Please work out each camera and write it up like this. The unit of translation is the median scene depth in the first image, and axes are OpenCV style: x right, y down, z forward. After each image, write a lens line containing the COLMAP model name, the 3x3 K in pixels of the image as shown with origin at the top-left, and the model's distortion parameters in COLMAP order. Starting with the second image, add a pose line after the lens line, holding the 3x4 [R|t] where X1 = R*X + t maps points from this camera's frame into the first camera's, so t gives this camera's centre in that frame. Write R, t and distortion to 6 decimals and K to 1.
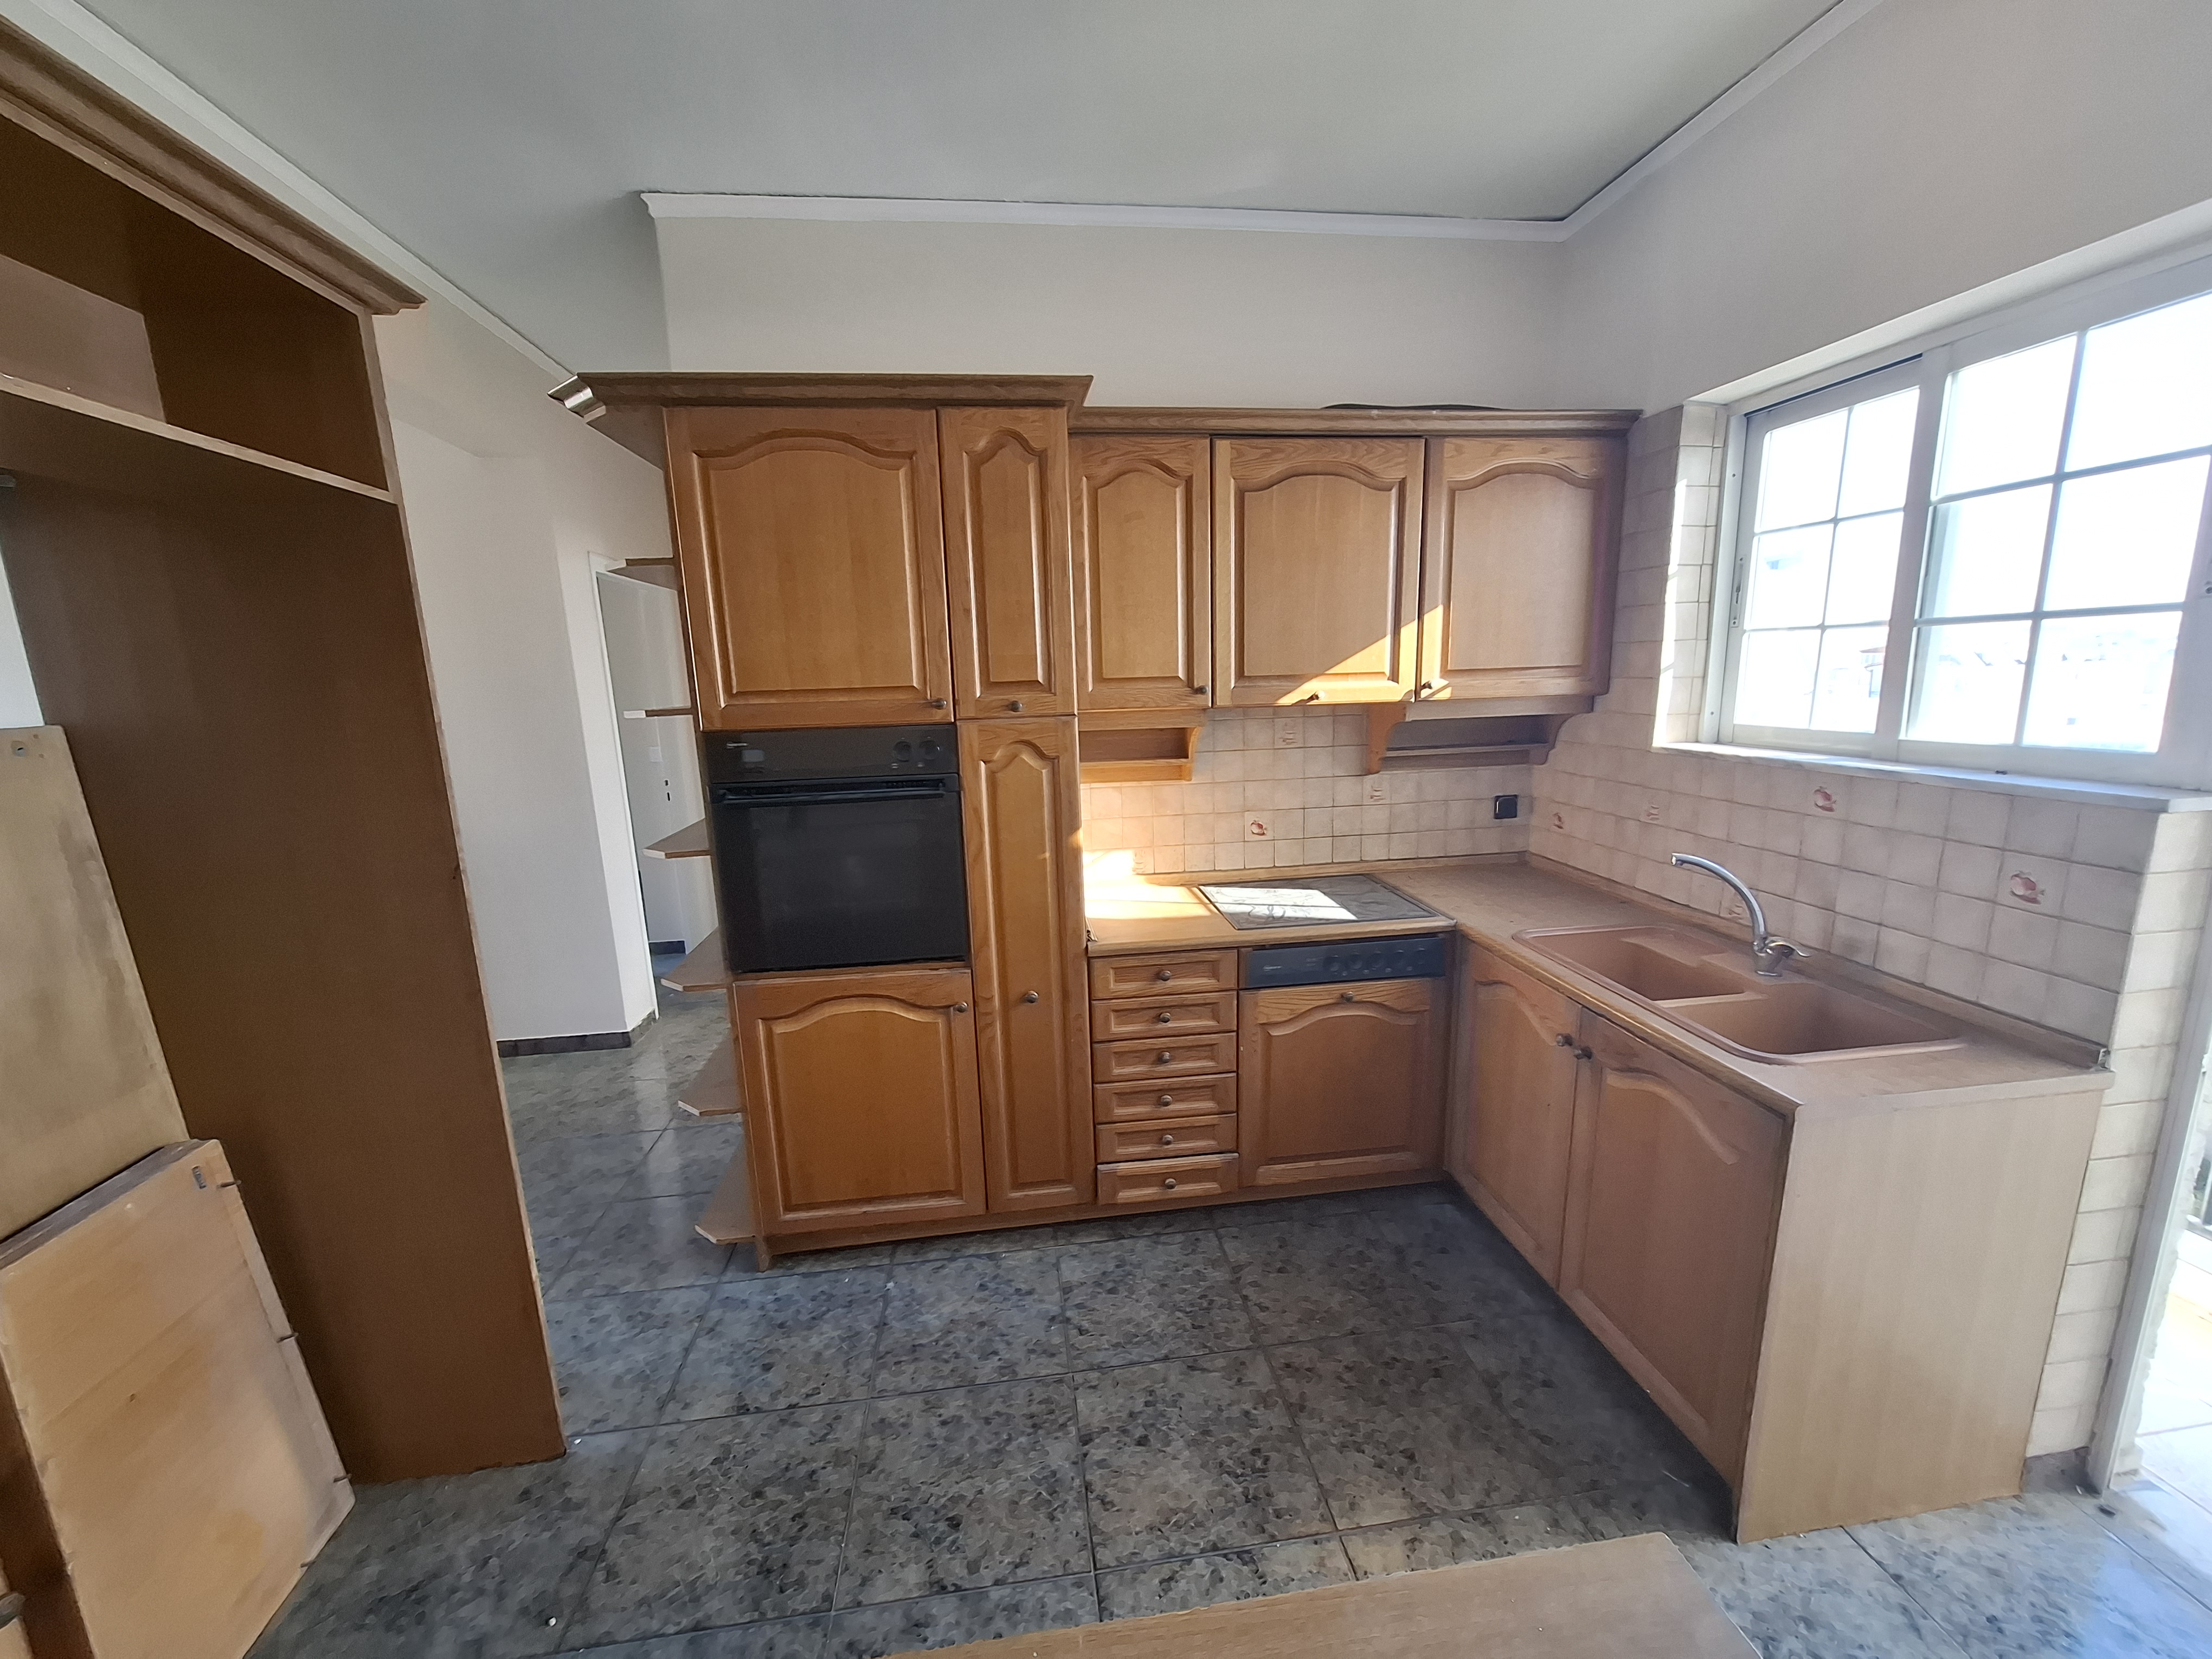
lens RADIAL K [[871.2, 0, 1106.9], [0, 871.2, 842.6], [0, 0, 1]] dist [-0.010594, 0.002775]
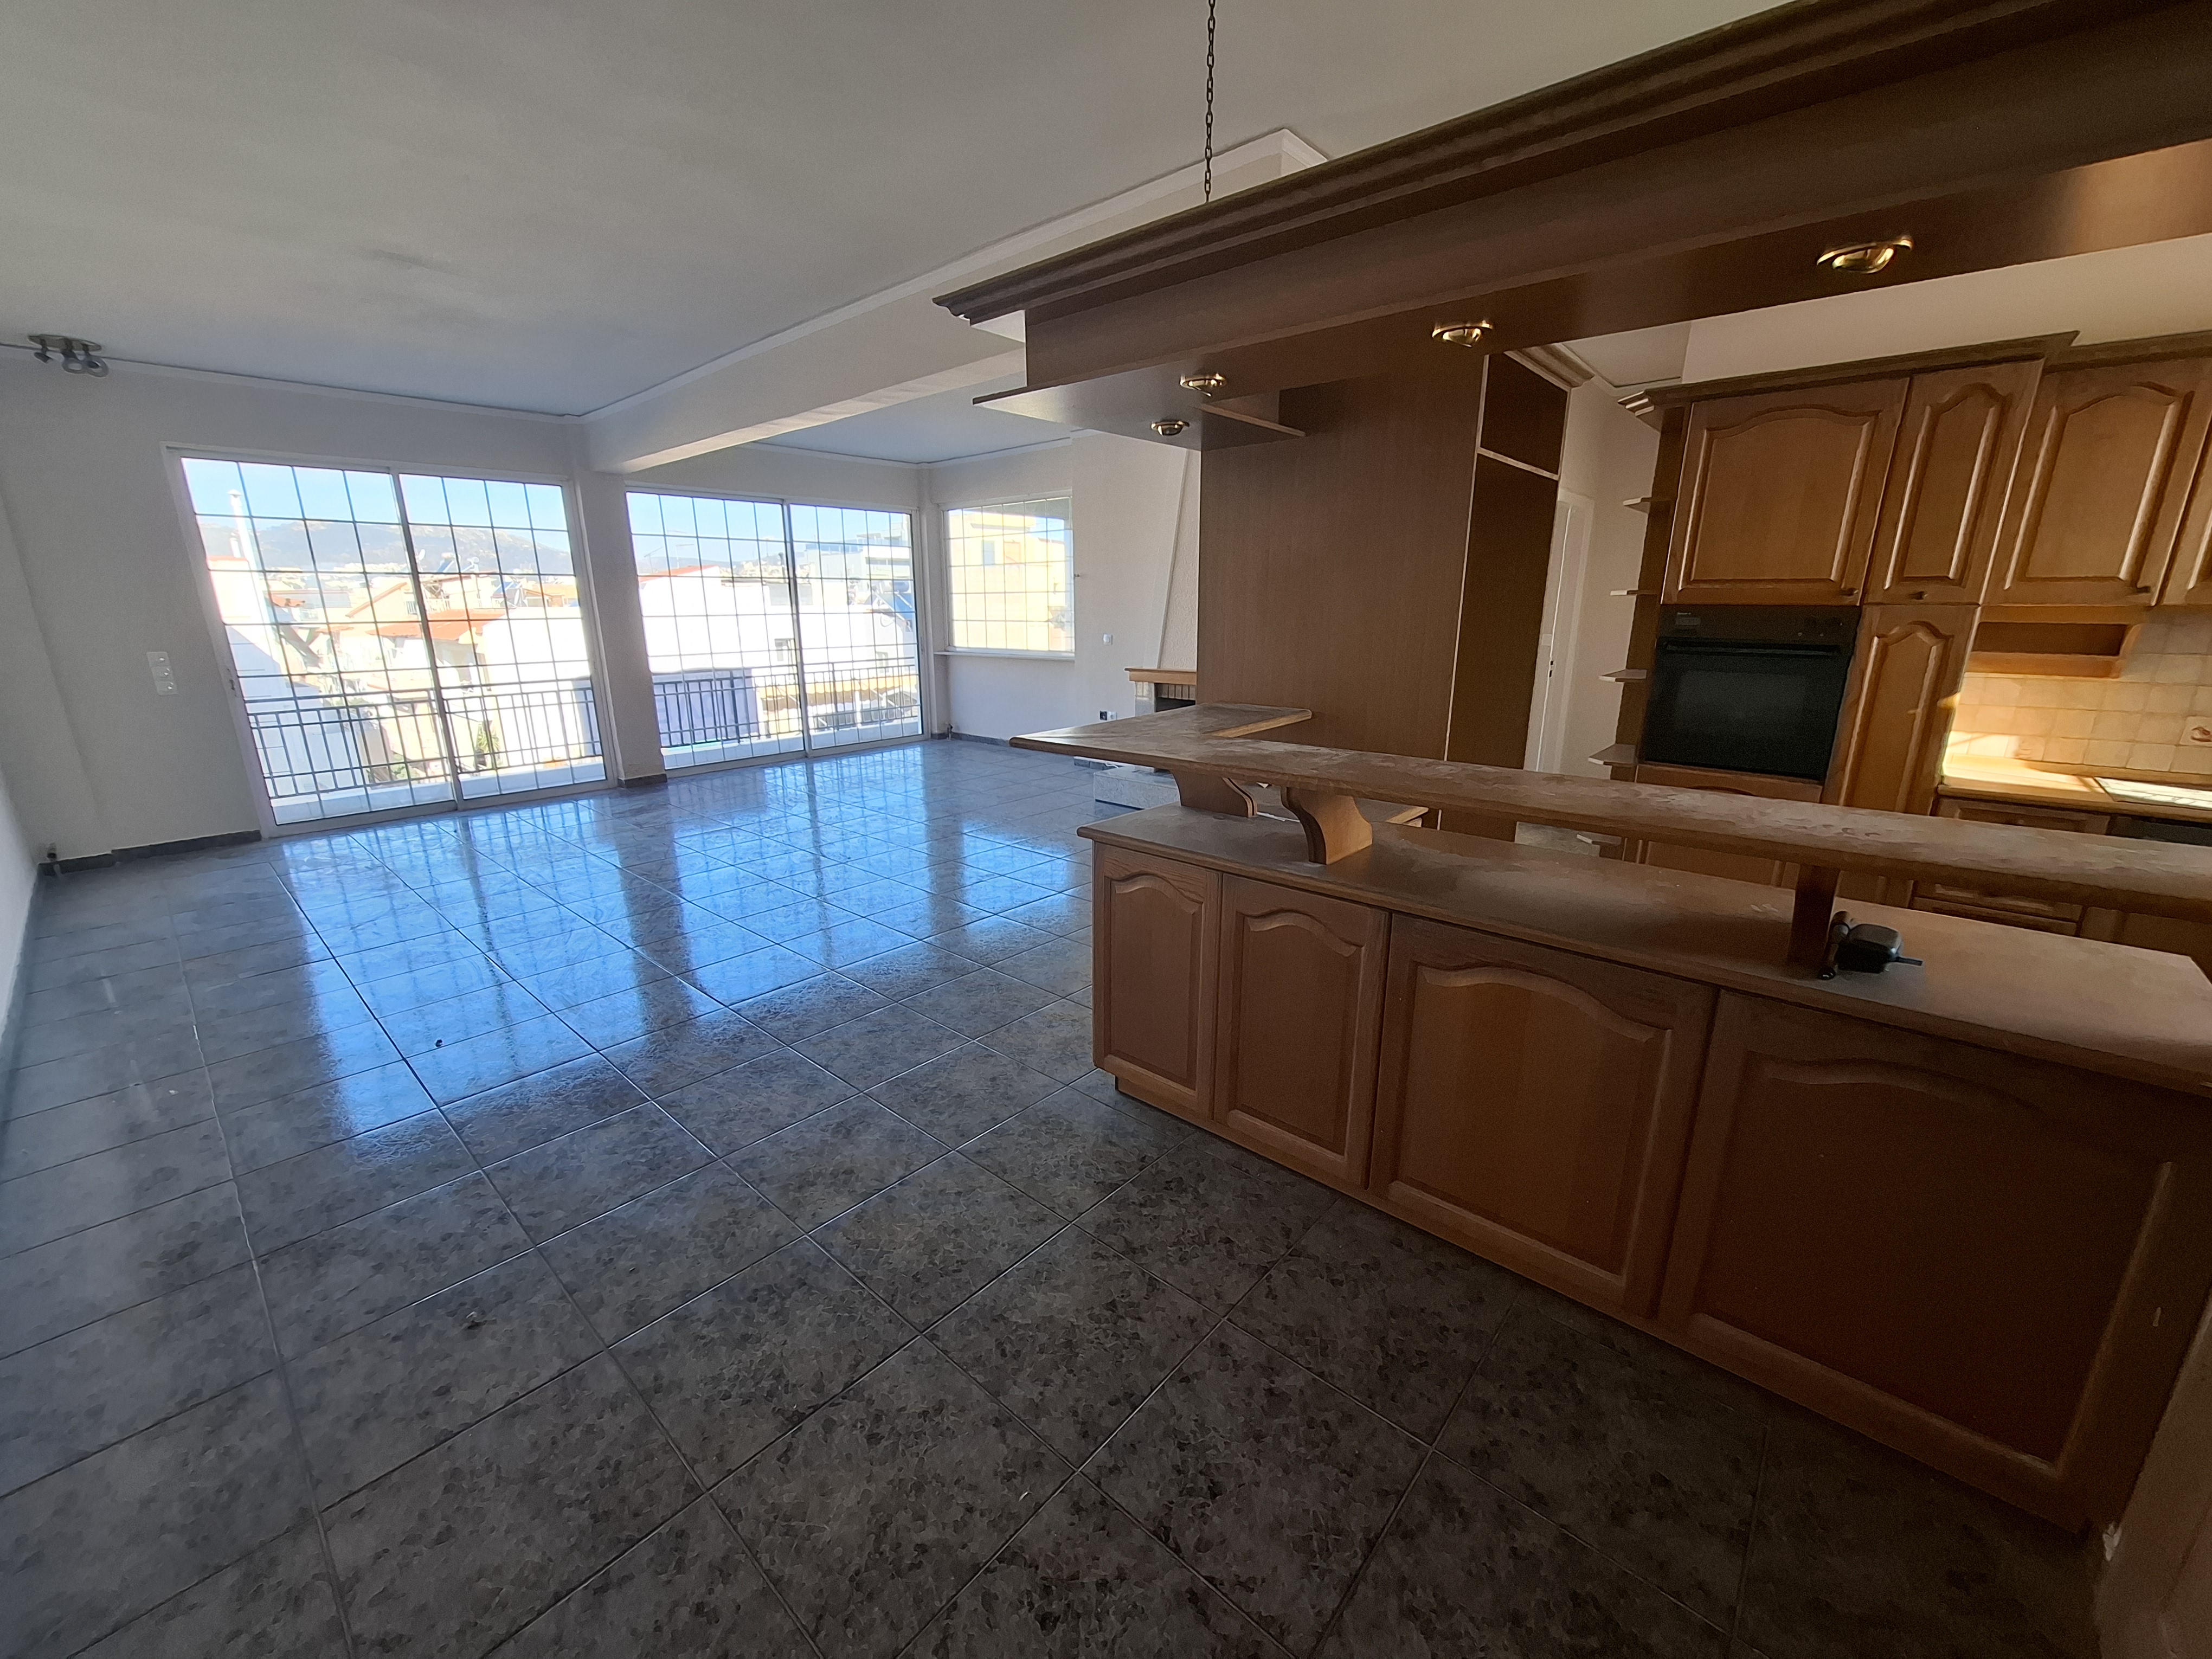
lens RADIAL K [[871.2, 0, 1109.8], [0, 871.2, 835.3], [0, 0, 1]] dist [-0.010594, 0.002775]
pose [[0.658602, 0.223291, -0.718599, 0.111836], [-0.163428, 0.974610, 0.153059, 0.205082], [0.734530, 0.016634, 0.678372, -0.821622]]
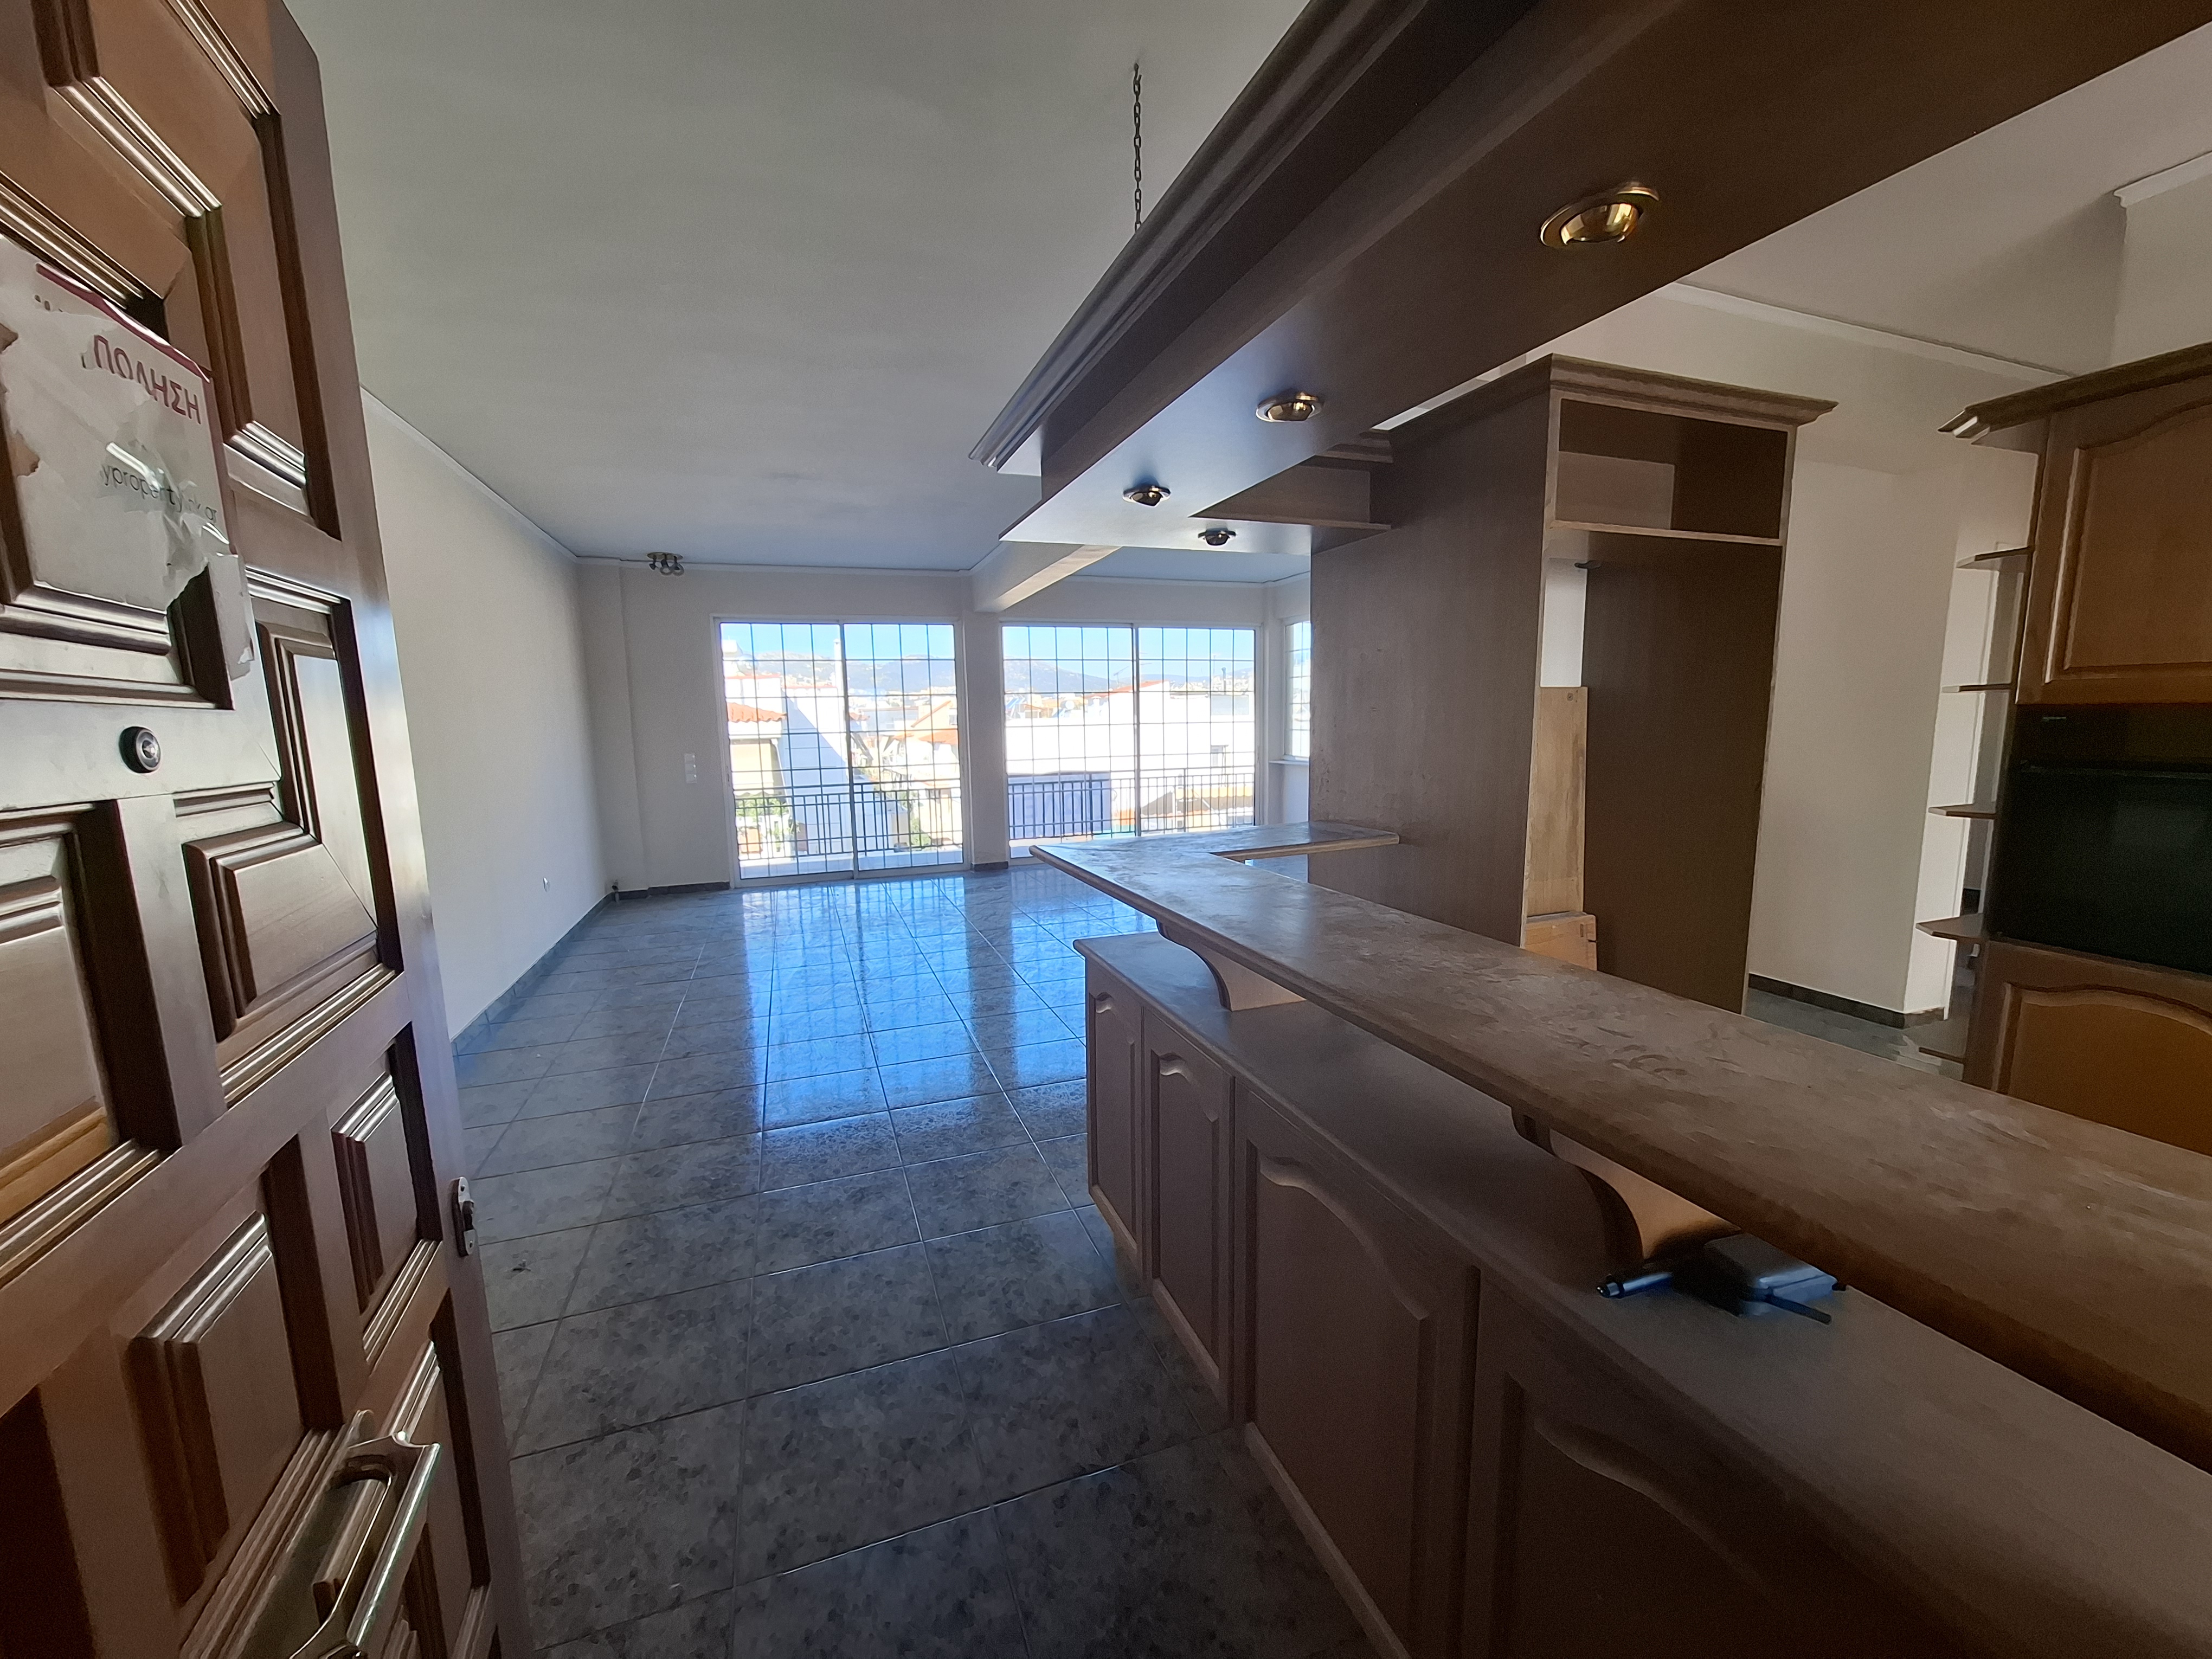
lens RADIAL K [[871.2, 0, 1113.4], [0, 871.2, 838.2], [0, 0, 1]] dist [-0.010594, 0.002775]
pose [[0.223174, 0.163518, -0.960966, 0.335982], [-0.178350, 0.976038, 0.124663, 0.097953], [0.958324, 0.143567, 0.246989, -0.315624]]
